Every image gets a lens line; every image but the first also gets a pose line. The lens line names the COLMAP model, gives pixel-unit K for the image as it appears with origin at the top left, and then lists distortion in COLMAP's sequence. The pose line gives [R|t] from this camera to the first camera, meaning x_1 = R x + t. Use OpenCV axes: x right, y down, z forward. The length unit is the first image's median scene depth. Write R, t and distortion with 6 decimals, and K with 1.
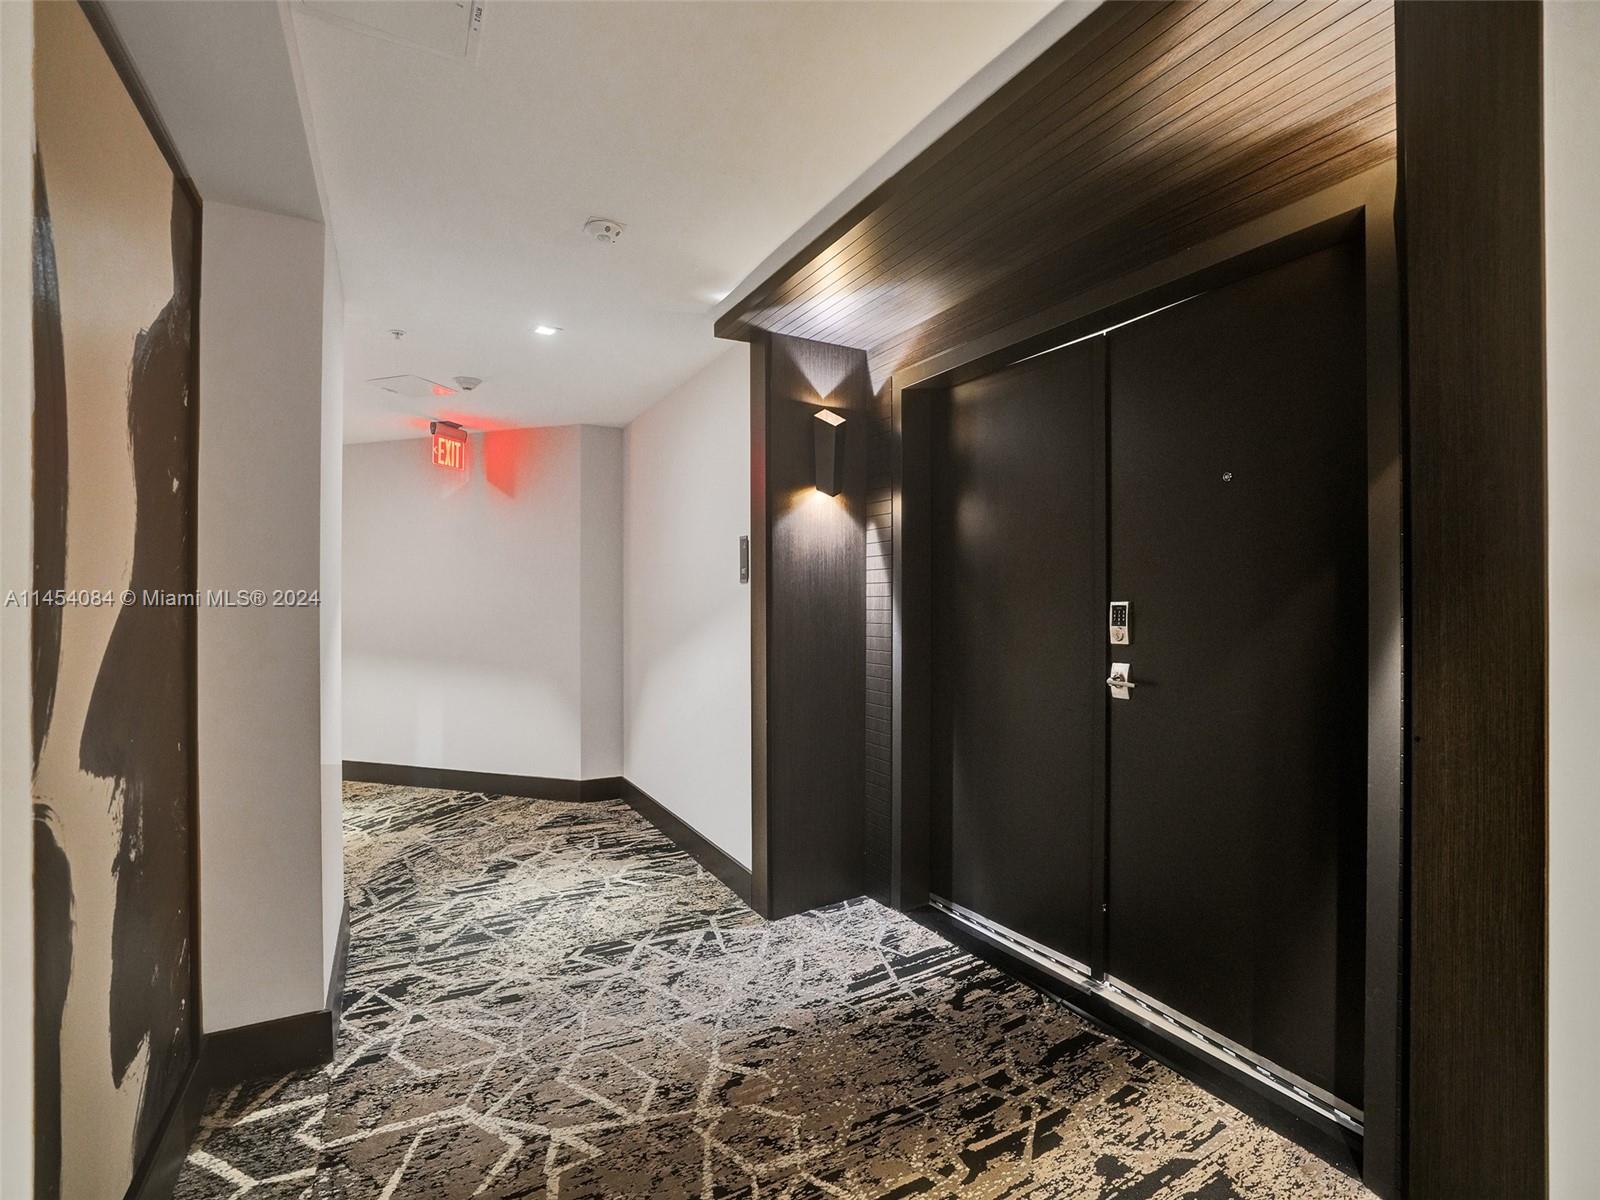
lens RADIAL K [[748.1, 0, 805.2], [0, 748.1, 606.9], [0, 0, 1]] dist [-0.047344, 0.009840]
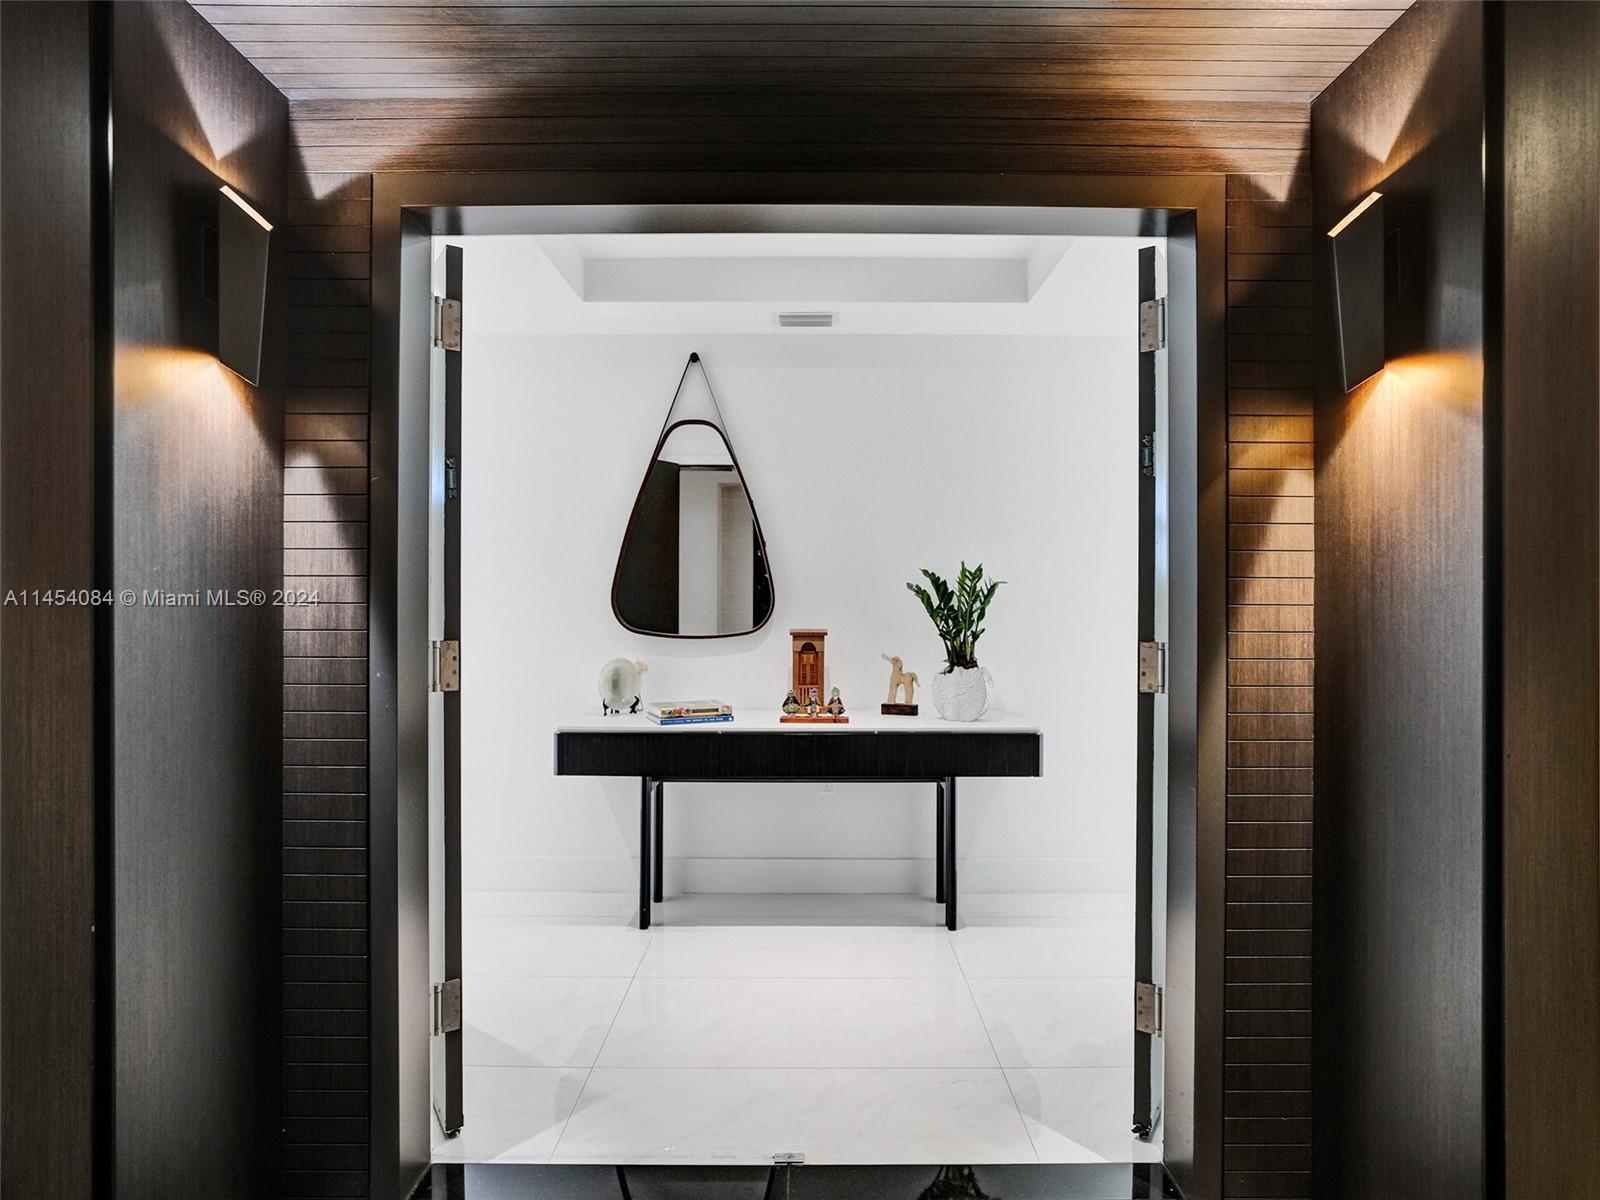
lens RADIAL K [[867.4, 0, 801.2], [0, 867.4, 595.0], [0, 0, 1]] dist [-0.029985, 0.011292]
pose [[0.492411, 0.002844, 0.870358, -0.250587], [0.003328, 0.999981, -0.005151, -0.015492], [-0.870356, 0.005432, 0.492392, 0.451122]]
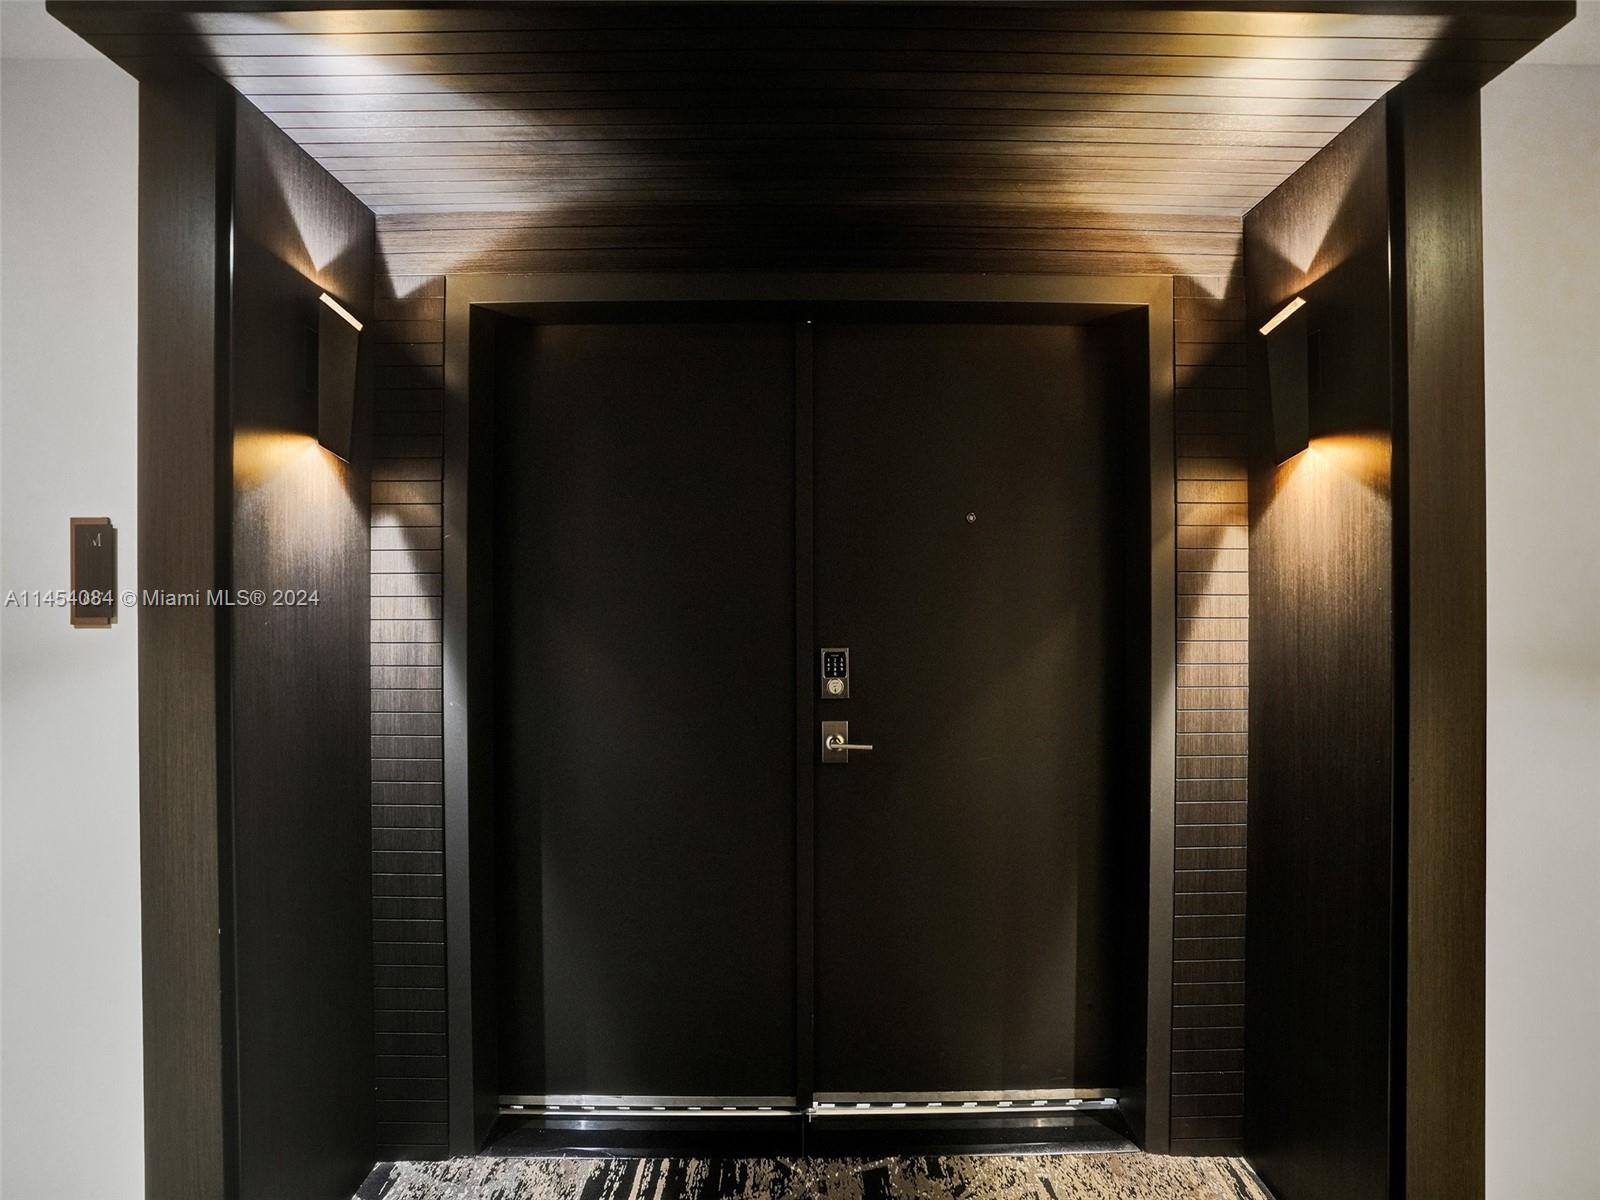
lens RADIAL K [[748.1, 0, 803.4], [0, 748.1, 596.4], [0, 0, 1]] dist [-0.047344, 0.009840]
pose [[0.487779, 0.000820, 0.872967, -0.258842], [0.006746, 0.999966, -0.004709, -0.046472], [-0.872941, 0.008186, 0.487757, 0.459098]]
